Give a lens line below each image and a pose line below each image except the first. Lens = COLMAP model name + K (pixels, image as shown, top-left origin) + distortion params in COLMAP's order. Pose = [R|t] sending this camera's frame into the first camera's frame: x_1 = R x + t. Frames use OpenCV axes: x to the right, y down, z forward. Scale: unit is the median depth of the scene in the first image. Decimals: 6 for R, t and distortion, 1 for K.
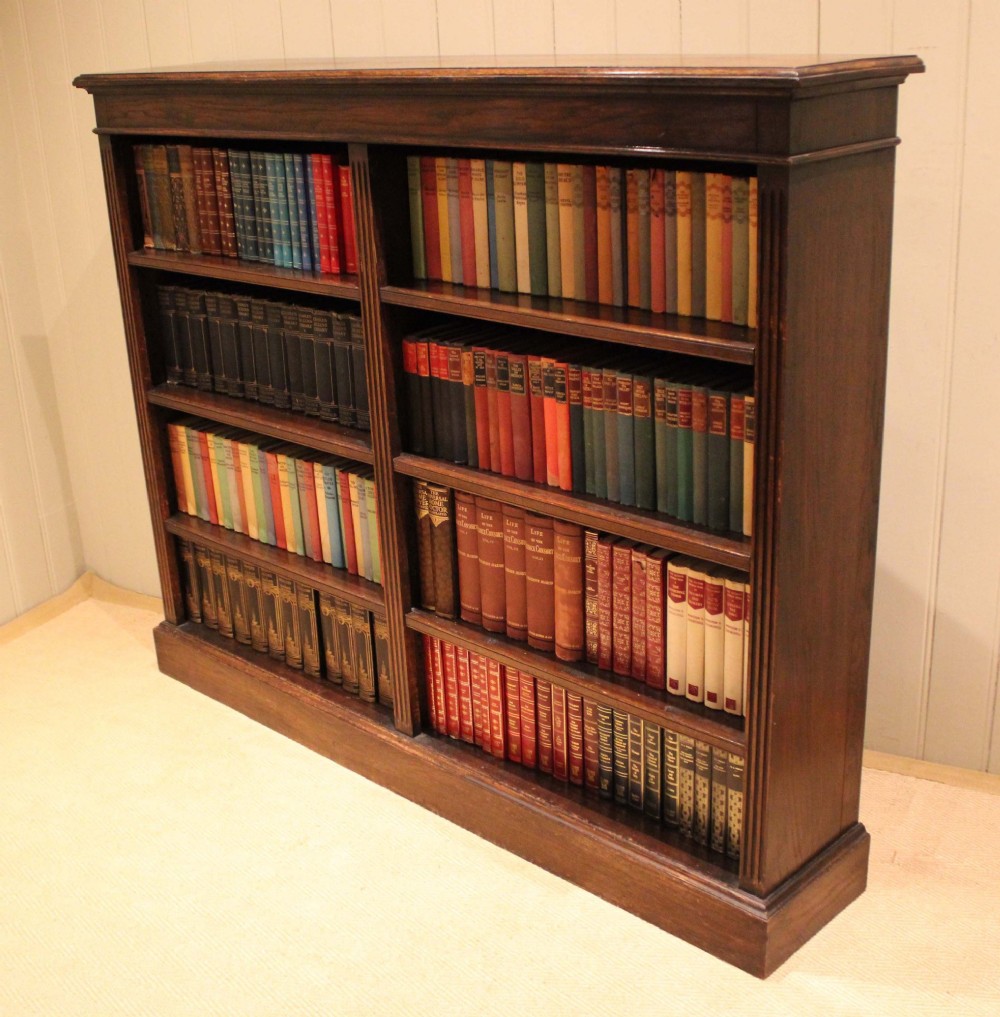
lens RADIAL K [[1402.8, 0, 471.7], [0, 1402.8, 568.5], [0, 0, 1]] dist [-0.159667, 0.119198]
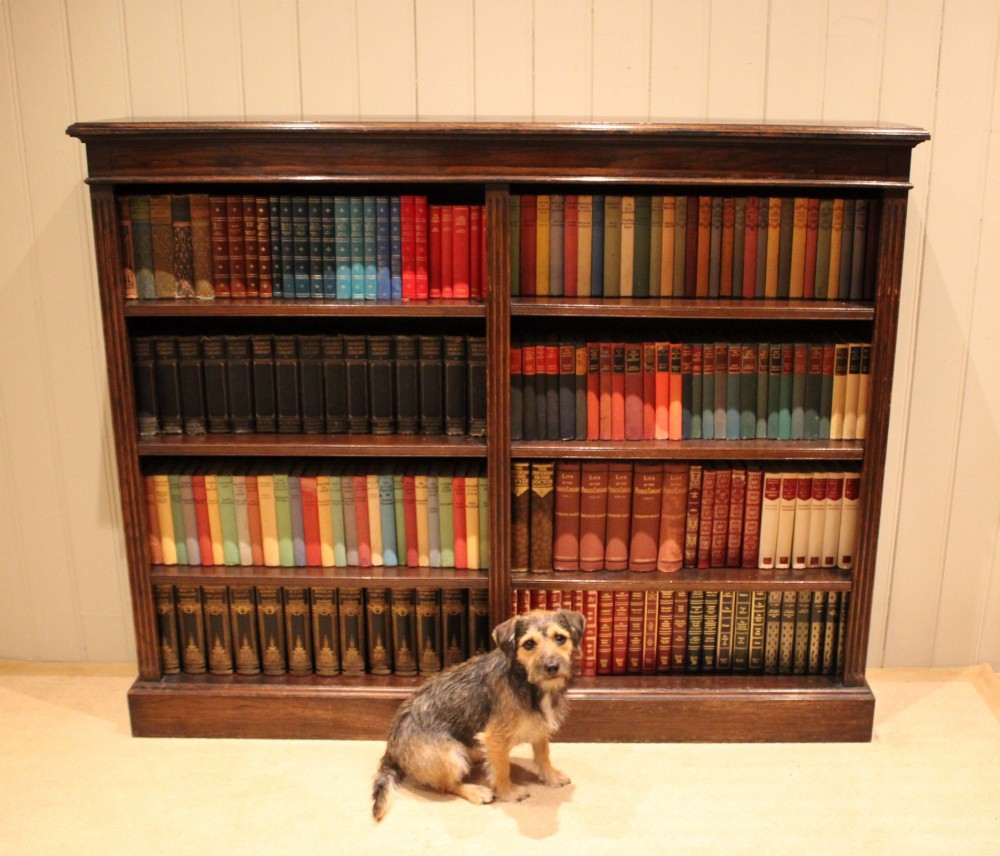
lens RADIAL K [[1243.9, 0, 565.4], [0, 1243.9, 458.3], [0, 0, 1]] dist [-0.128252, 0.099070]
pose [[0.698824, -0.163173, 0.696434, -0.782165], [0.232356, 0.972617, -0.005271, -0.054293], [-0.676503, 0.165504, 0.717601, 0.219398]]
